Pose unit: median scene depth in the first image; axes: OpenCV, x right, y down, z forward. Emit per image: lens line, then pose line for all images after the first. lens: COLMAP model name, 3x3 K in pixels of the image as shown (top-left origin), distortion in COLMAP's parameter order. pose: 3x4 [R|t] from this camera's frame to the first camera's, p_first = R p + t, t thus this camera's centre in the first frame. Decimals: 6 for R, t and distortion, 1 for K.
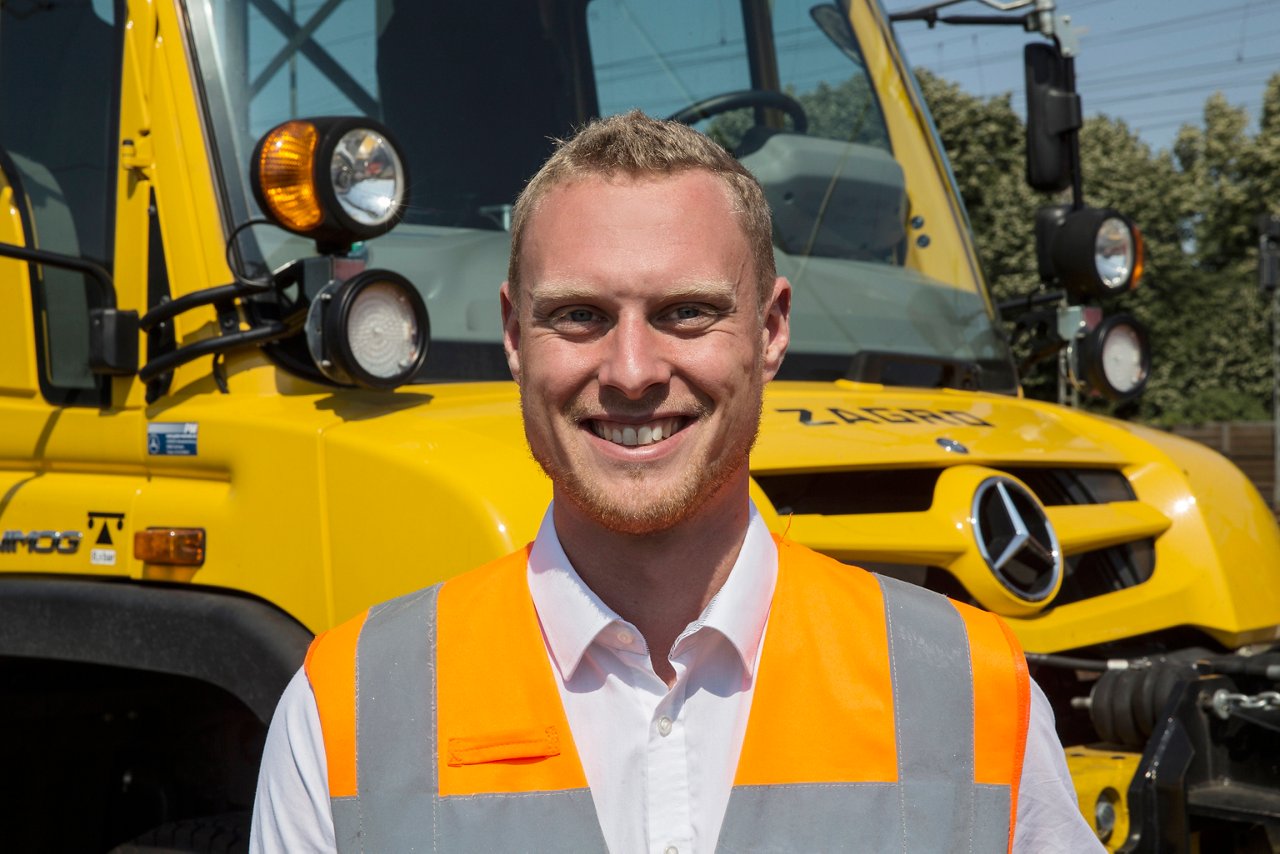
lens RADIAL K [[2249.6, 0, 640.0], [0, 2249.6, 427.0], [0, 0, 1]] dist [0.303014, 0.041719]
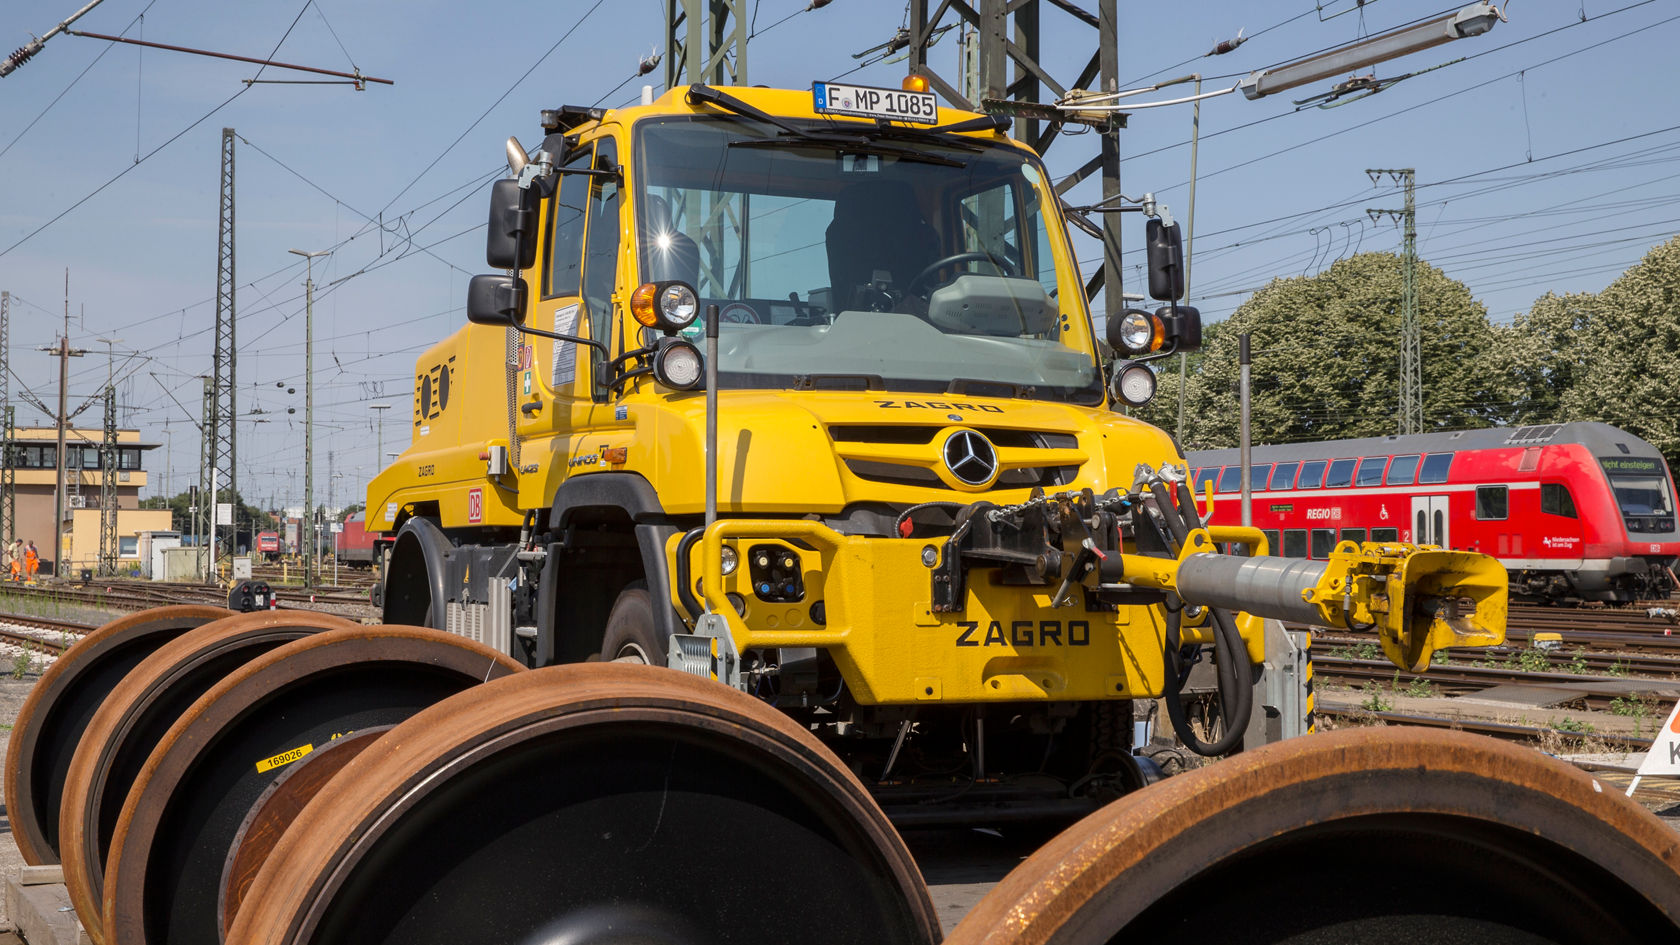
lens RADIAL K [[2245.8, 0, 837.9], [0, 2245.8, 508.3], [0, 0, 1]] dist [0.013413, 0.001736]
pose [[0.929760, 0.007867, -0.368082, 0.871626], [-0.014017, 0.999803, -0.014036, 0.134227], [0.367899, 0.018210, 0.929687, -1.113987]]
